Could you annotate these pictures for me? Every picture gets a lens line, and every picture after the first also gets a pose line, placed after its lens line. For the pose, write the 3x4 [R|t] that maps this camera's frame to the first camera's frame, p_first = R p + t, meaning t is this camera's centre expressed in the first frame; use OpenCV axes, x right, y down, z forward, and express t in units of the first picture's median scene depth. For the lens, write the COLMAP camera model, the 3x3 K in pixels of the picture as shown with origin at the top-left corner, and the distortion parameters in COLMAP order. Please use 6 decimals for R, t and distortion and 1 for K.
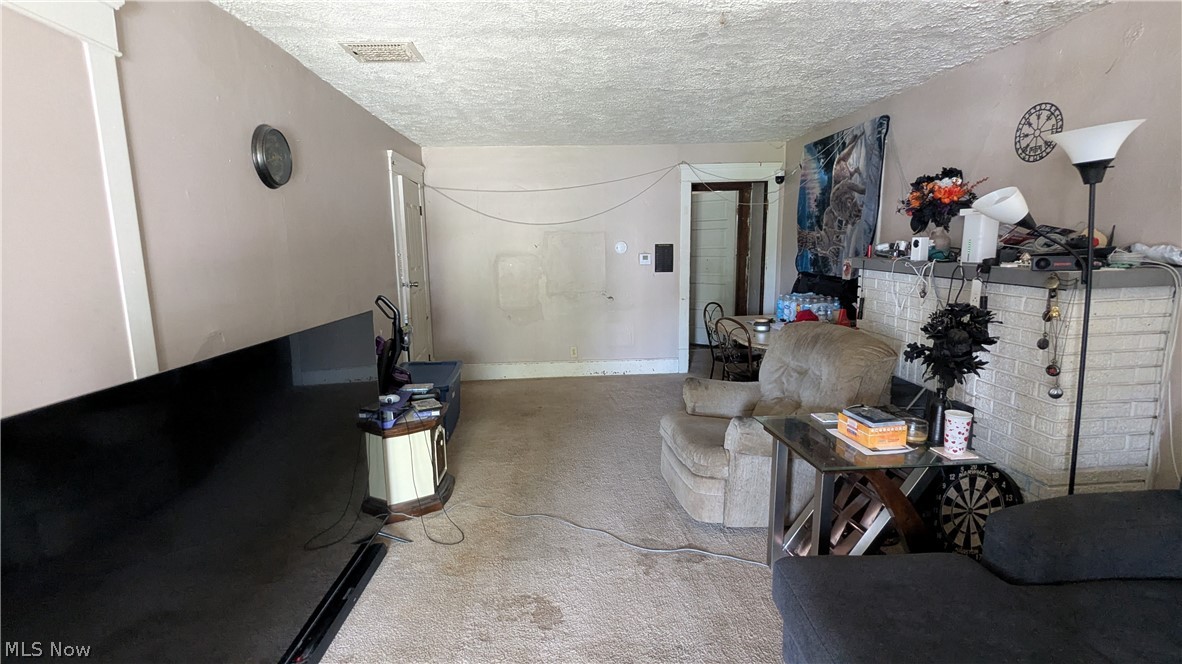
lens RADIAL K [[558.1, 0, 593.7], [0, 558.1, 330.5], [0, 0, 1]] dist [0.002741, -0.001136]
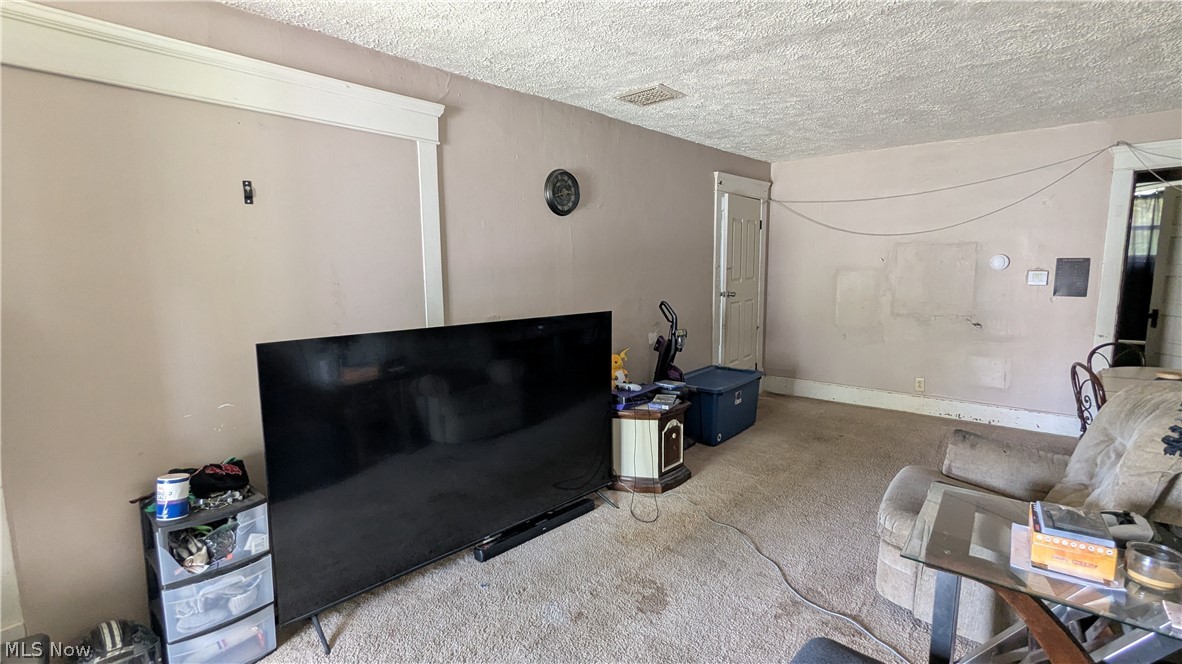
lens RADIAL K [[558.1, 0, 594.0], [0, 558.1, 330.6], [0, 0, 1]] dist [0.002741, -0.001136]
pose [[0.708033, 0.097182, -0.699460, 0.368572], [-0.112040, 0.993399, 0.024608, -0.015566], [0.697235, 0.060944, 0.714247, 0.085214]]
